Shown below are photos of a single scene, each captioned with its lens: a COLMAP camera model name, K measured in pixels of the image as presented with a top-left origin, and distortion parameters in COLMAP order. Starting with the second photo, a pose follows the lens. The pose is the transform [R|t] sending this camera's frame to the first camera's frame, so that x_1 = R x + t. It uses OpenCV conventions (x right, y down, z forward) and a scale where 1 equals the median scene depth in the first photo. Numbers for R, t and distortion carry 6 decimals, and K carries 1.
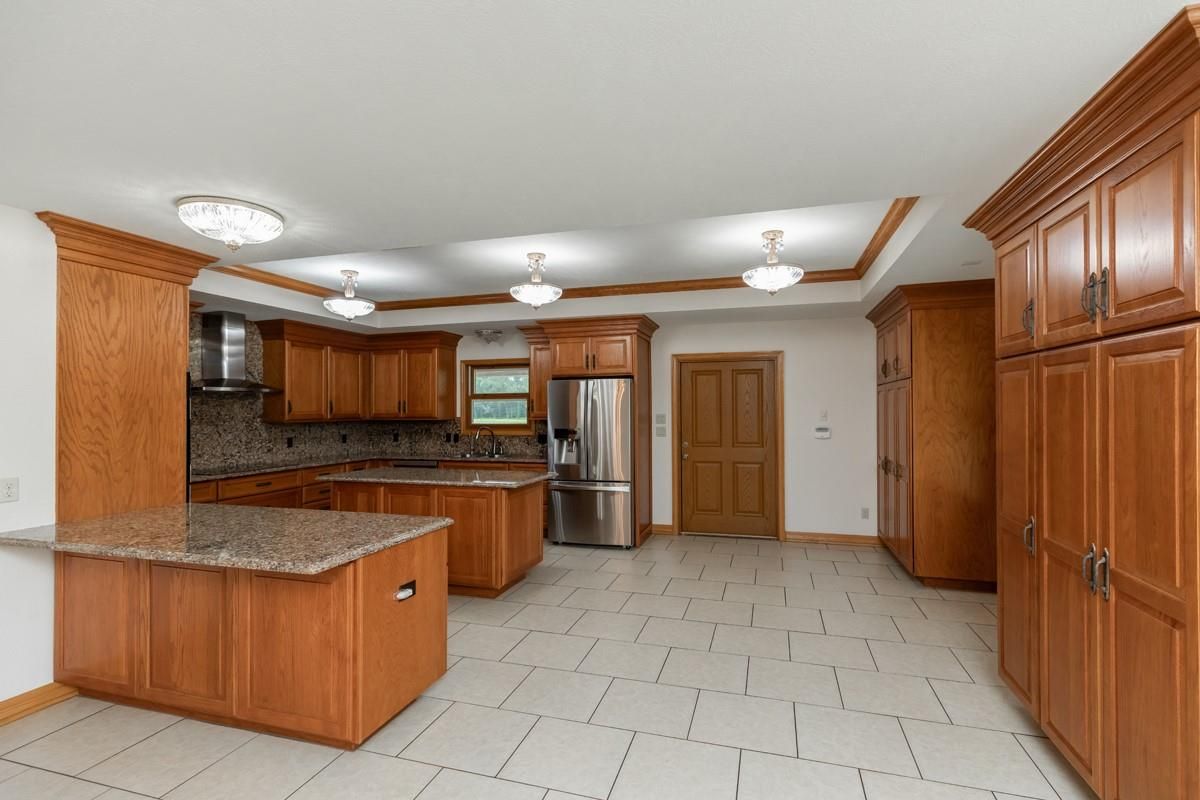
lens RADIAL K [[586.0, 0, 593.4], [0, 586.0, 396.8], [0, 0, 1]] dist [-0.003390, 0.000445]
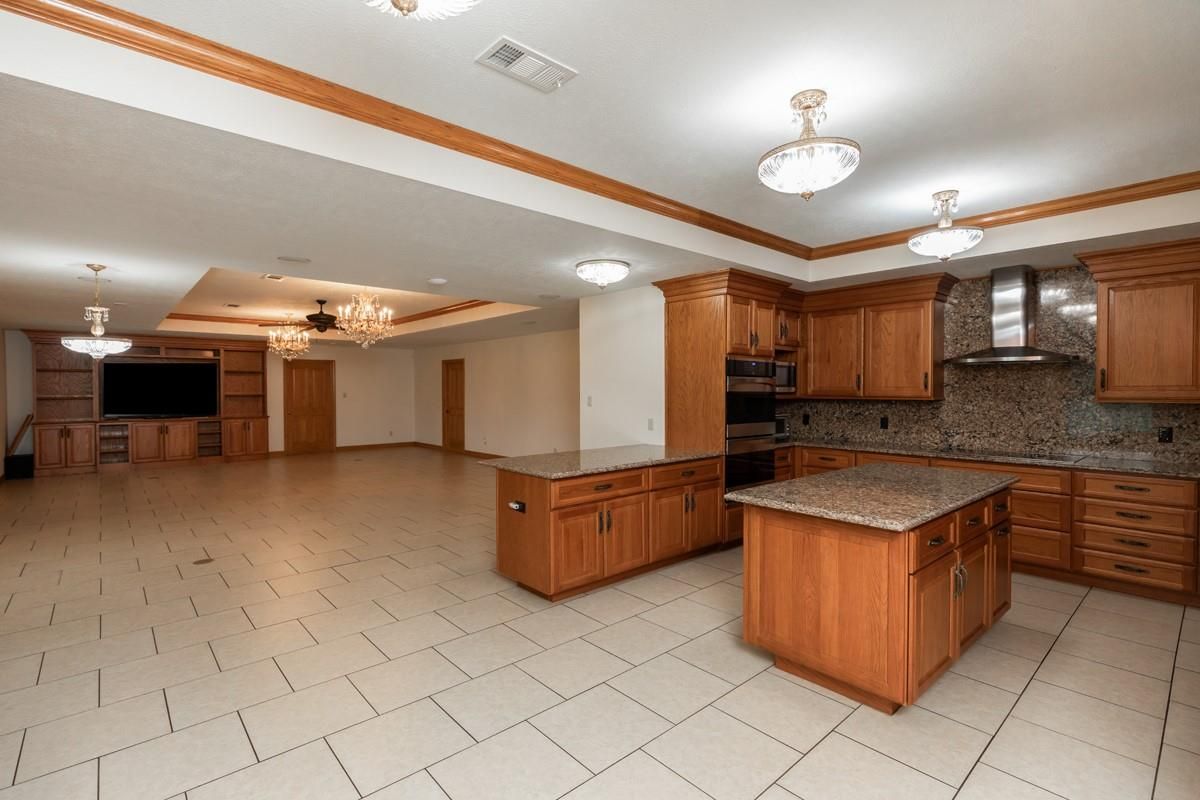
lens RADIAL K [[547.7, 0, 606.5], [0, 547.7, 399.2], [0, 0, 1]] dist [-0.001109, 0.000128]
pose [[-0.513089, 0.018093, -0.858145, 0.593416], [0.020293, 0.999754, 0.008946, 0.041721], [0.858096, -0.012824, -0.513330, 1.508657]]
